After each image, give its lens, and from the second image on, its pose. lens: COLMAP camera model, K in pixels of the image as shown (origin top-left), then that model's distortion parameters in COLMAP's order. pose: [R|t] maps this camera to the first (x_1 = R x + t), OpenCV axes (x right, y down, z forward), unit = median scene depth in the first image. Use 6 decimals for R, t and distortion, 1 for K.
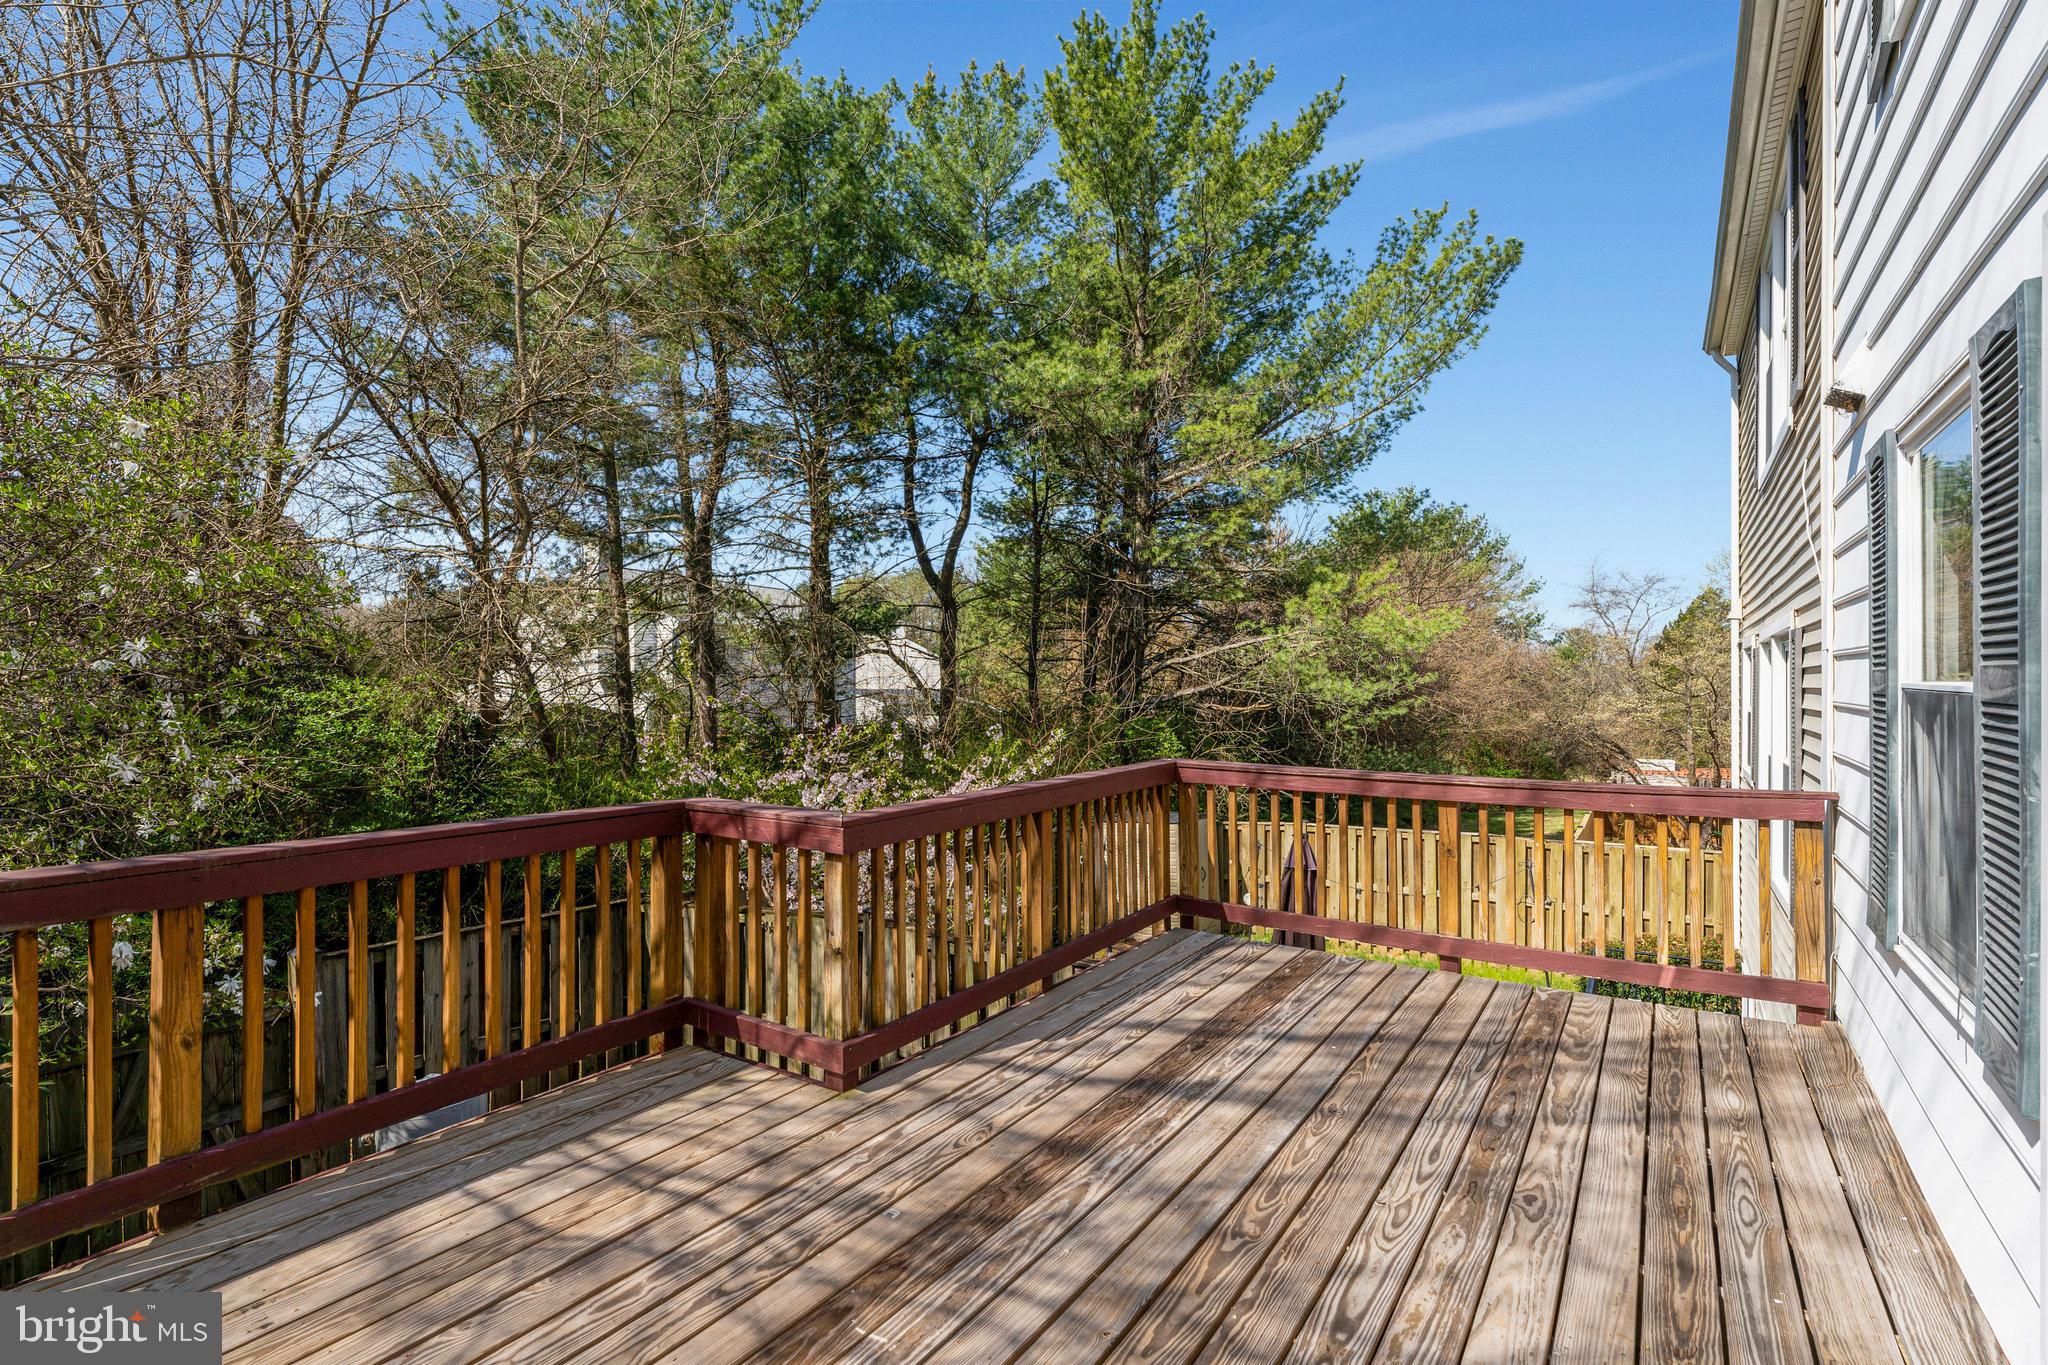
lens RADIAL K [[984.6, 0, 1024.0], [0, 984.6, 682.5], [0, 0, 1]] dist [-0.004162, 0.000458]
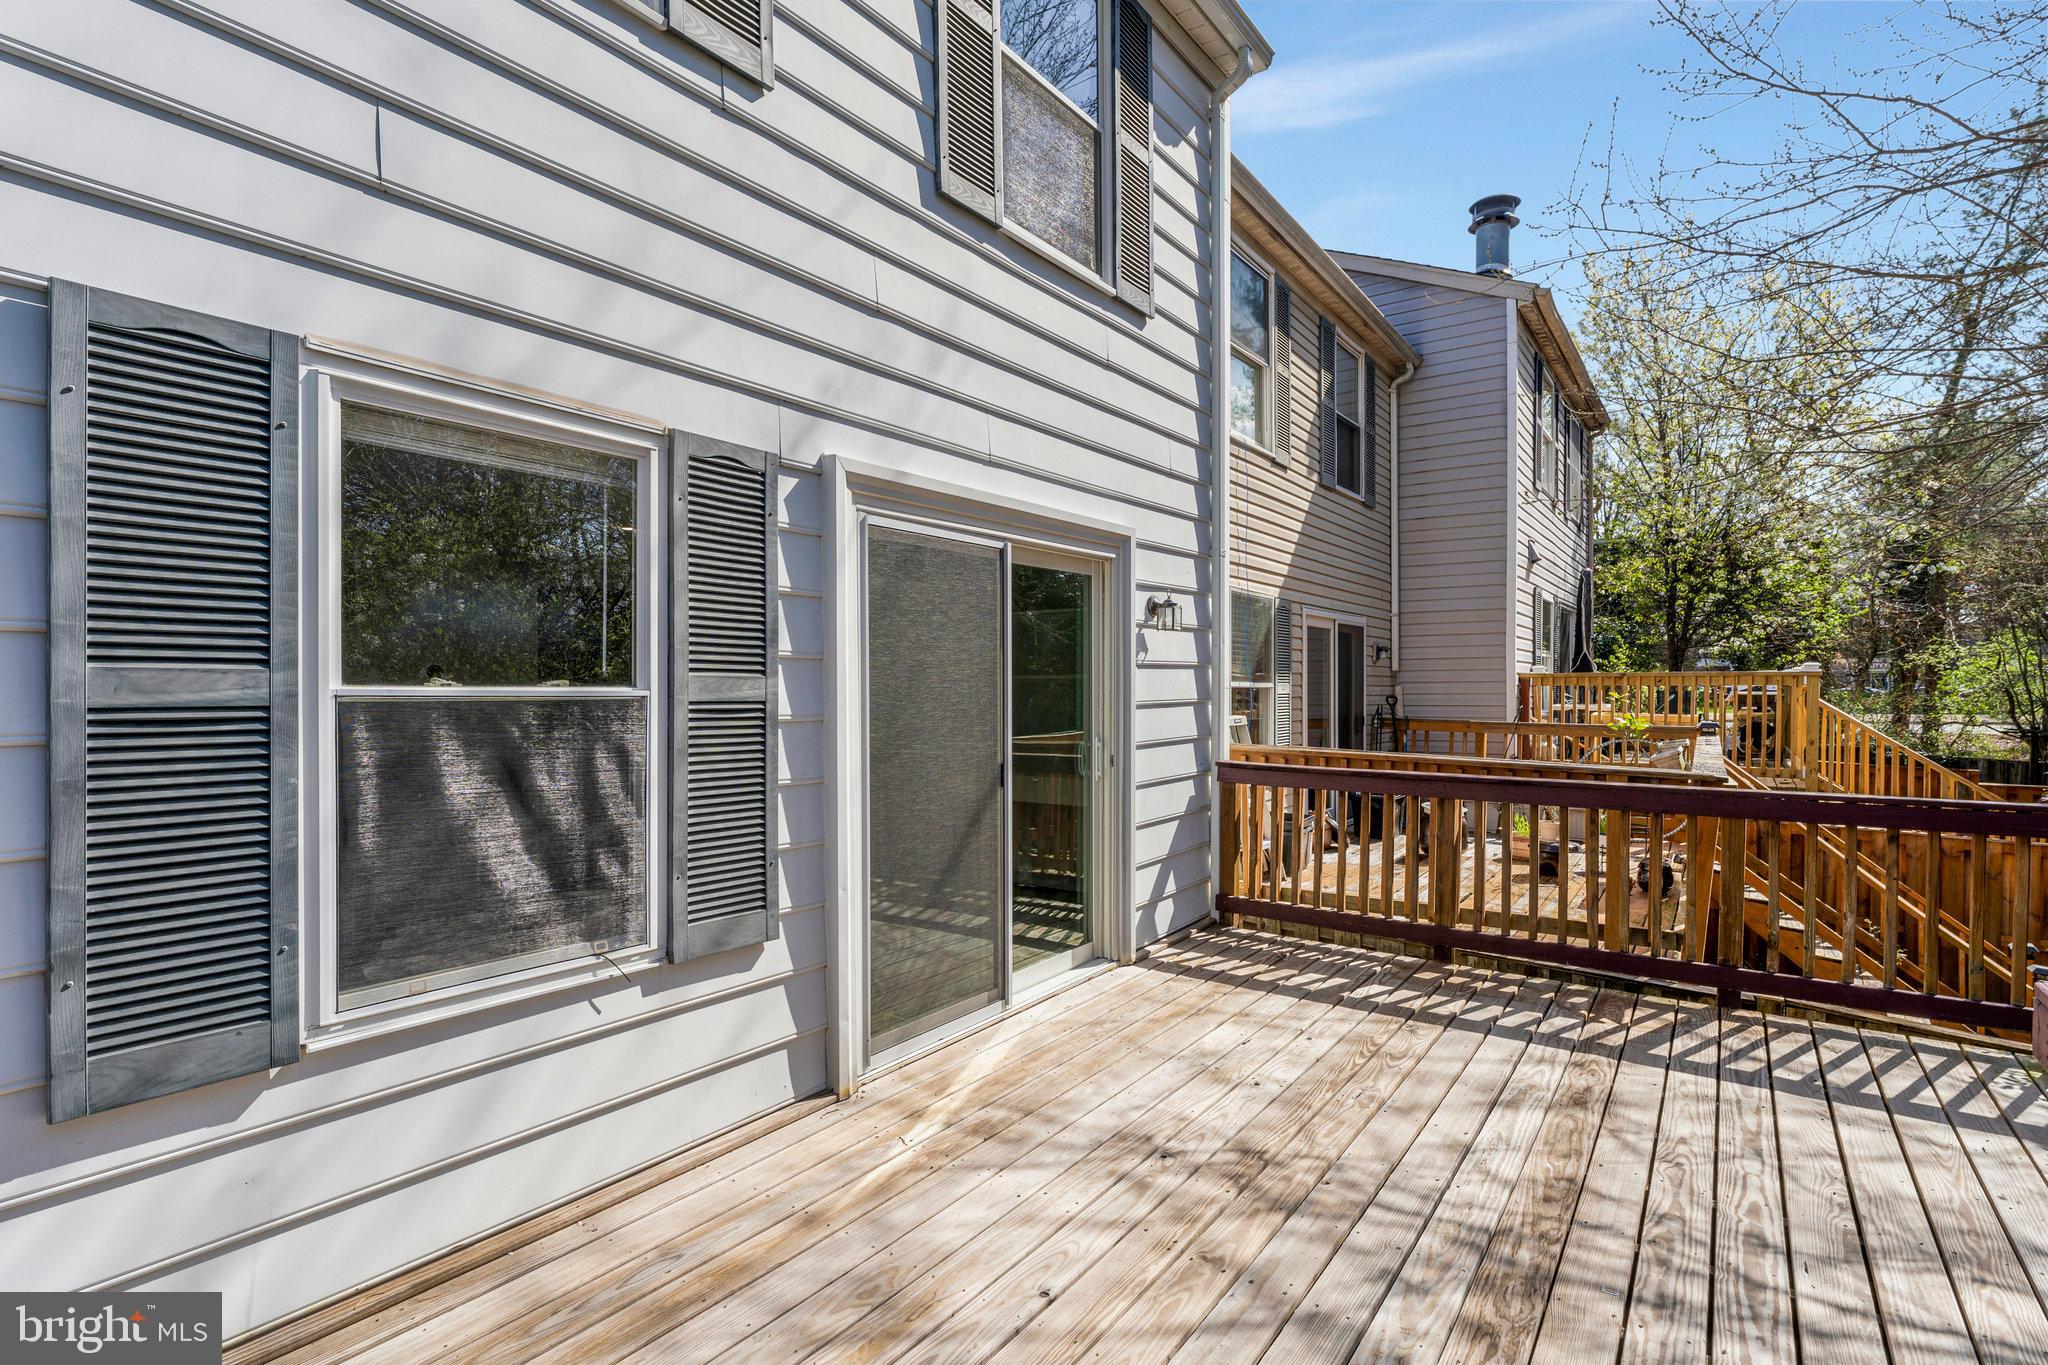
lens RADIAL K [[984.6, 0, 1024.0], [0, 984.6, 682.5], [0, 0, 1]] dist [-0.004162, 0.000458]
pose [[-0.999281, -0.002794, 0.037810, 0.360417], [-0.002973, 0.999985, -0.004693, 0.000775], [-0.037796, -0.004802, -0.999274, 1.914744]]
